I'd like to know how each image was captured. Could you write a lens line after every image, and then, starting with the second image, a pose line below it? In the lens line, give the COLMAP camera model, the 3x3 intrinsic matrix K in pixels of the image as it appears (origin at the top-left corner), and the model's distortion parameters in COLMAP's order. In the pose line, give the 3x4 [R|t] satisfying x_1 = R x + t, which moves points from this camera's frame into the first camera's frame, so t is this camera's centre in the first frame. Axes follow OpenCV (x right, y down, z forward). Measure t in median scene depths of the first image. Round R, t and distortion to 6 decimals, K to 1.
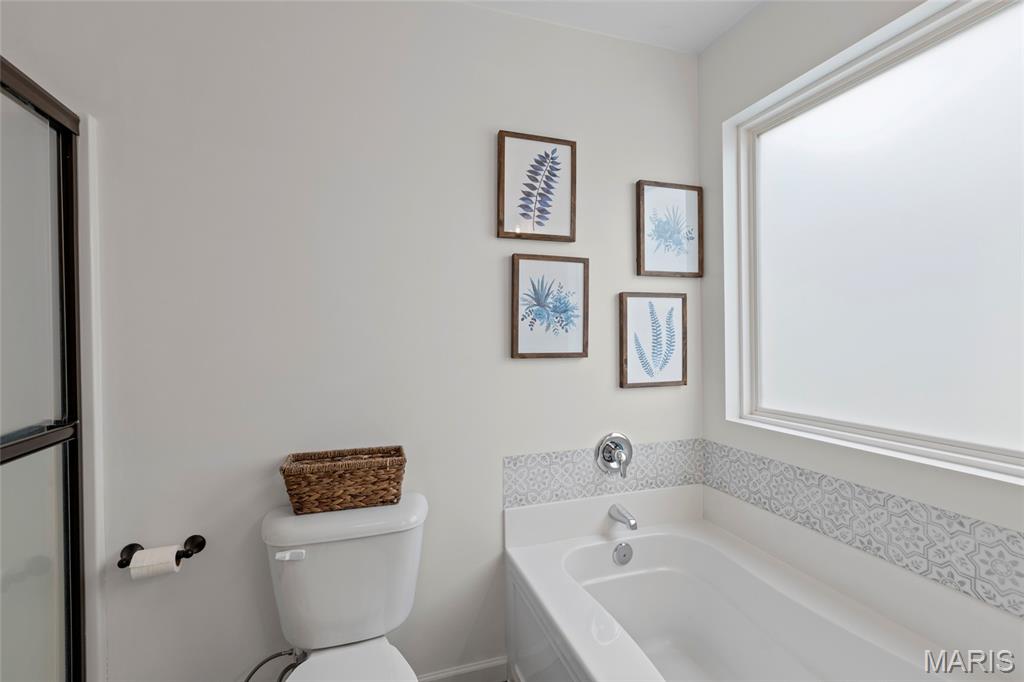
lens RADIAL K [[454.8, 0, 512.0], [0, 454.8, 340.4], [0, 0, 1]] dist [0.004258, -0.001137]
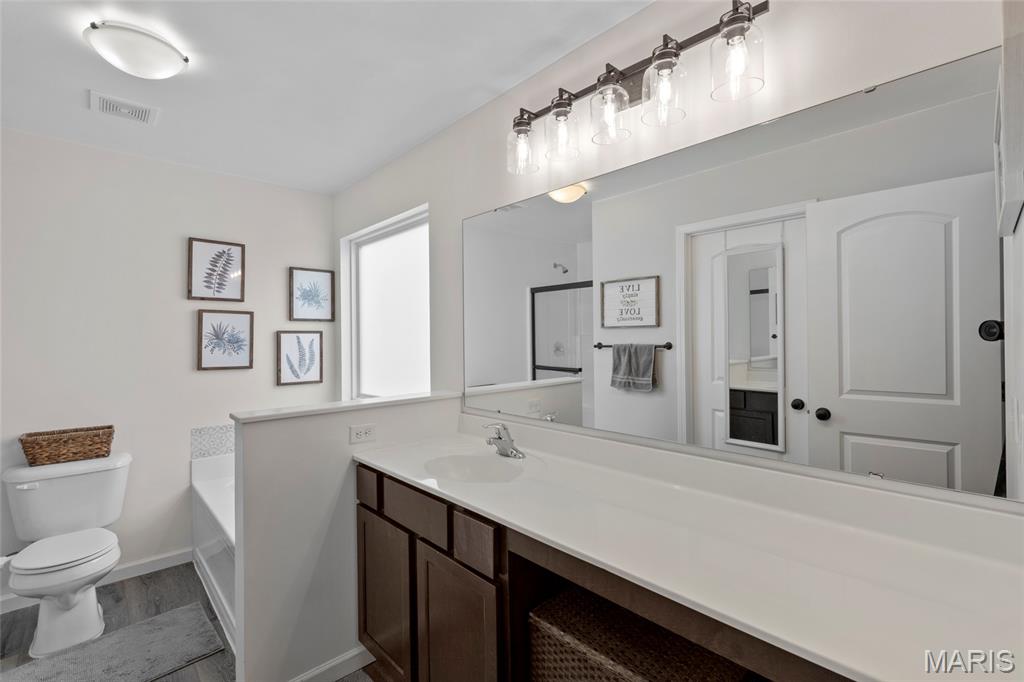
lens RADIAL K [[454.8, 0, 511.9], [0, 454.8, 338.3], [0, 0, 1]] dist [0.004258, -0.001137]
pose [[0.910409, 0.002781, 0.413699, 0.353871], [0.003689, 0.999883, -0.014840, -0.049838], [-0.413692, 0.015036, 0.910293, -1.009448]]
